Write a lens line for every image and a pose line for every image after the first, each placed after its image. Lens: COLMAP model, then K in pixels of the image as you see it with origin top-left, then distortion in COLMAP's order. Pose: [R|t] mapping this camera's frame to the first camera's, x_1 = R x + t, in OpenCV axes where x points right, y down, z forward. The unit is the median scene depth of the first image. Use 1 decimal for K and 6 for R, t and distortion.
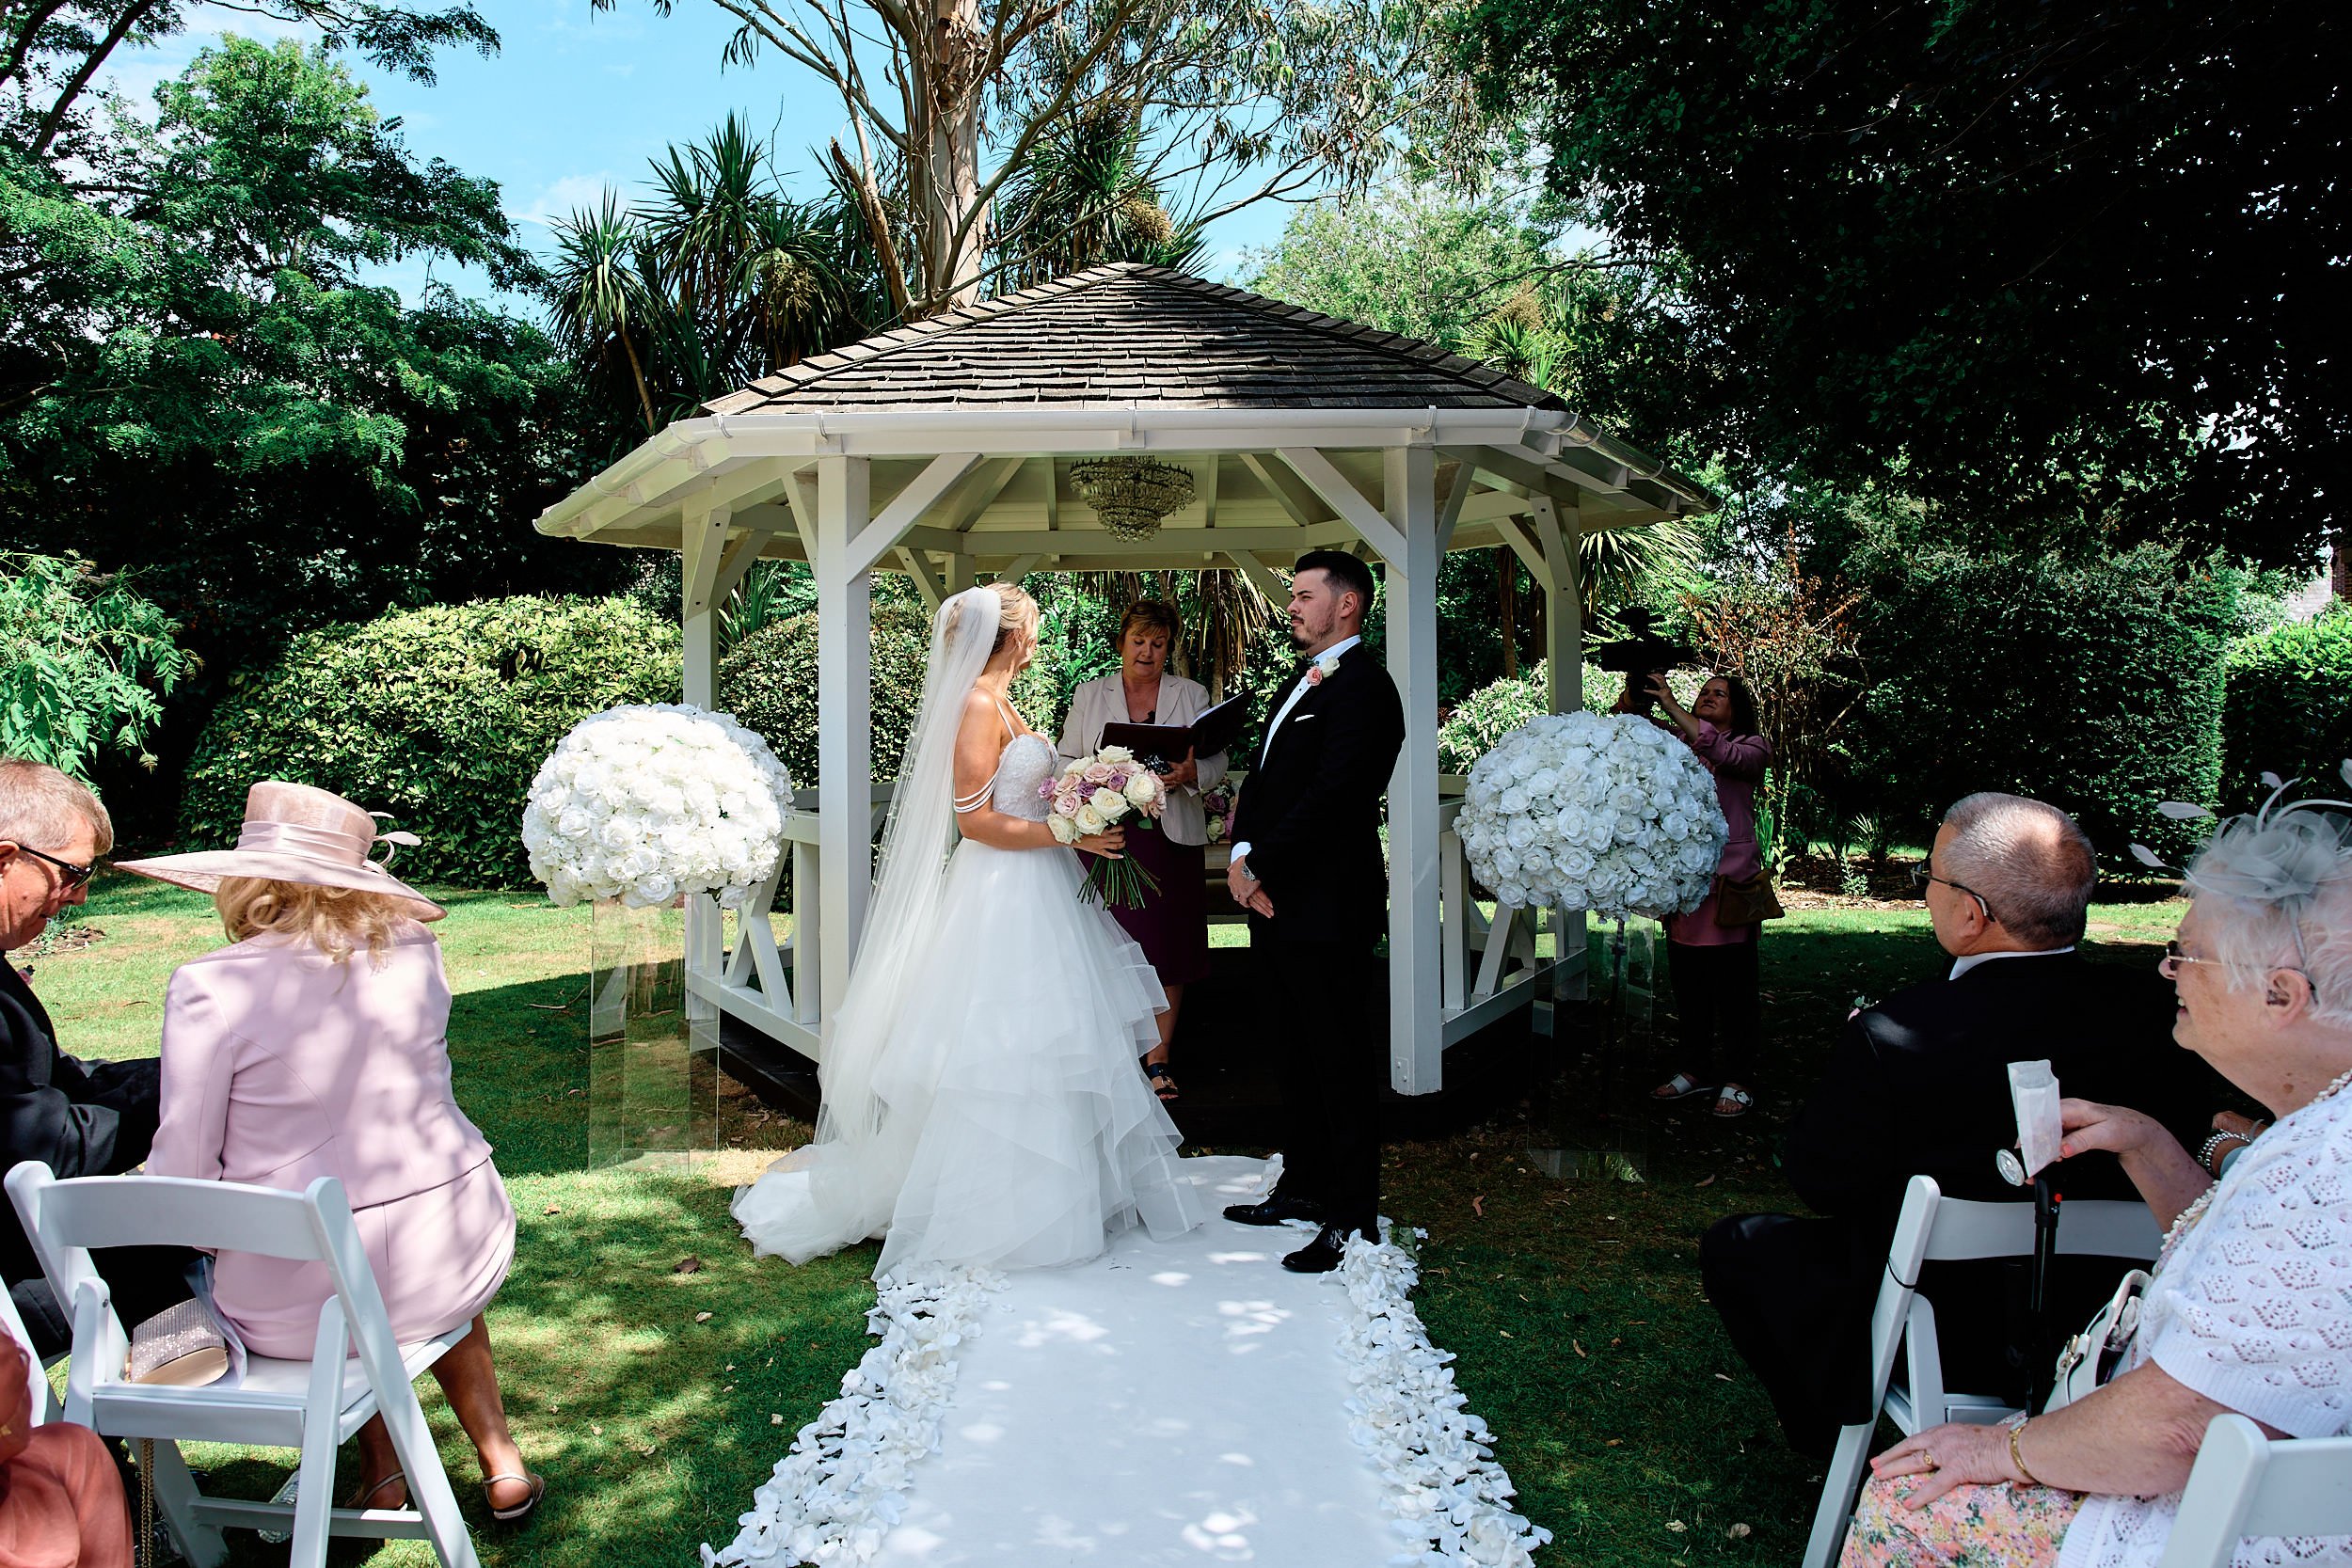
lens RADIAL K [[1613.5, 0, 1177.1], [0, 1613.5, 695.3], [0, 0, 1]] dist [-0.001400, -0.000381]
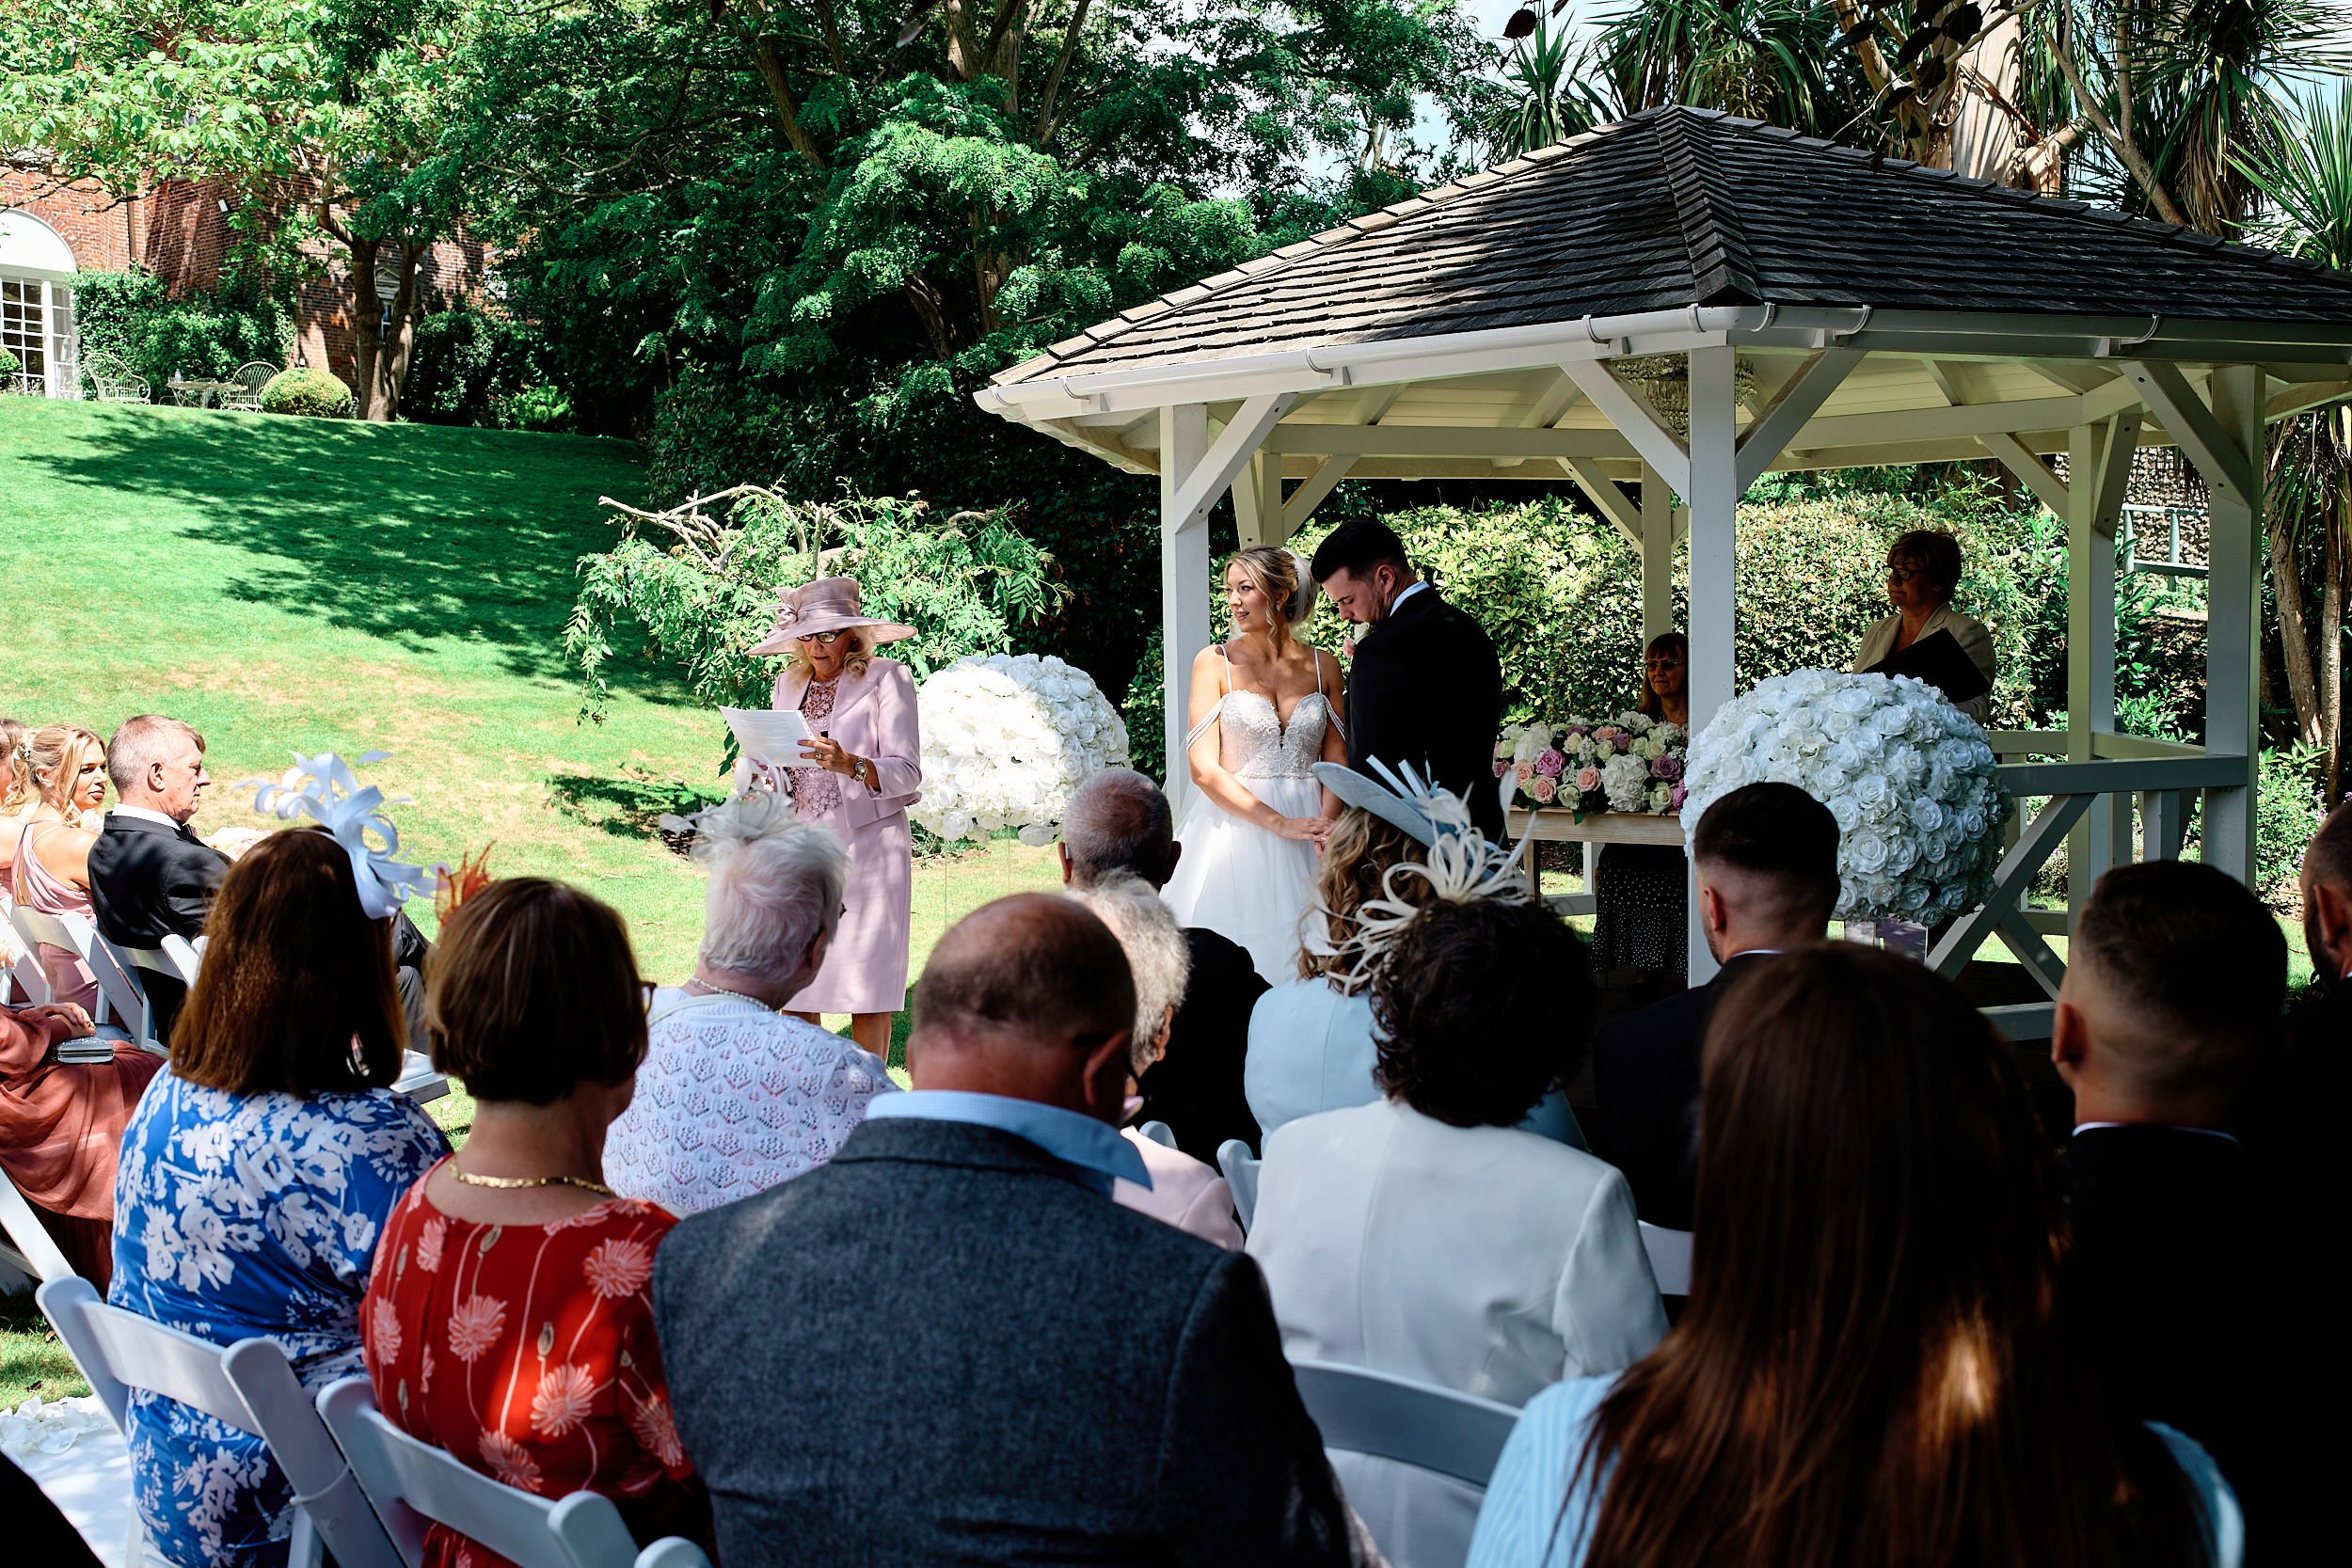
lens RADIAL K [[2265.0, 0, 1179.7], [0, 2265.0, 748.5], [0, 0, 1]] dist [0.012740, 0.018778]
pose [[0.759866, 0.033275, -0.649227, 0.335384], [0.010483, 0.997932, 0.063417, -0.011780], [0.649995, -0.054994, 0.757946, -0.030883]]
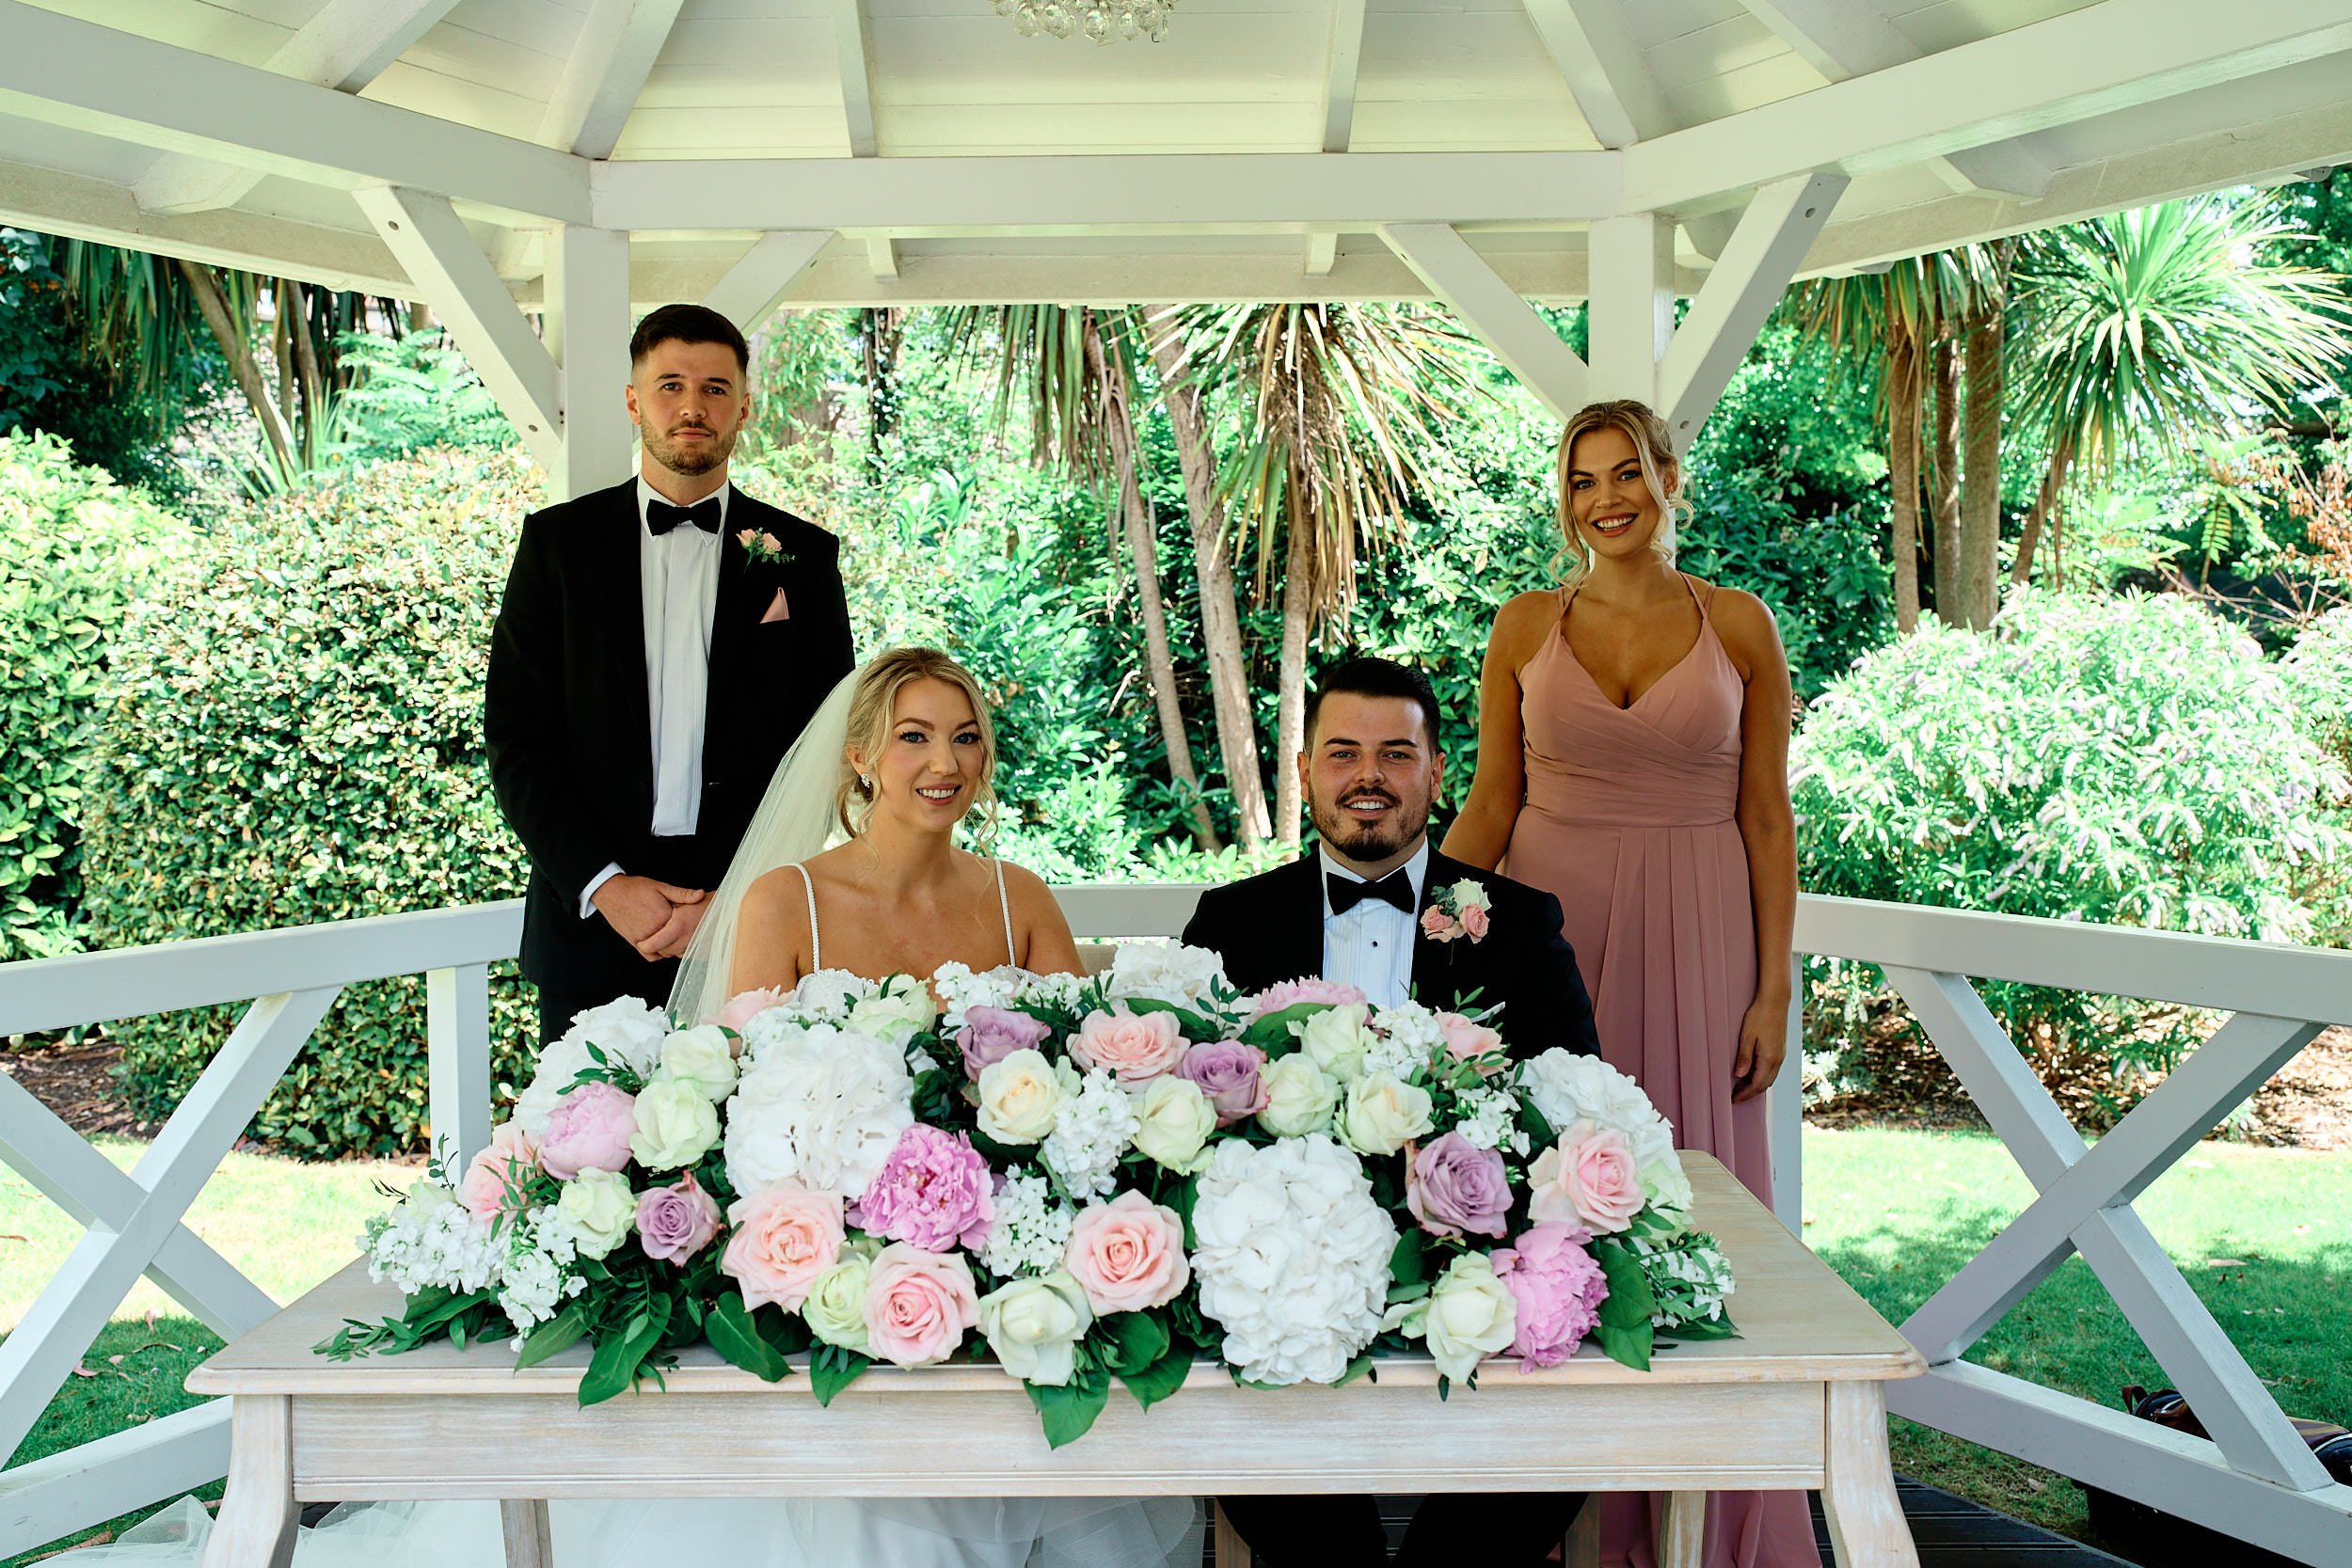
lens RADIAL K [[2265.0, 0, 1179.7], [0, 2265.0, 748.5], [0, 0, 1]] dist [0.012740, 0.018778]
pose [[0.999962, 0.006740, -0.005558, -0.006182], [-0.006511, 0.999166, 0.040307, 0.000106], [0.005825, -0.040269, 0.999172, 0.405438]]
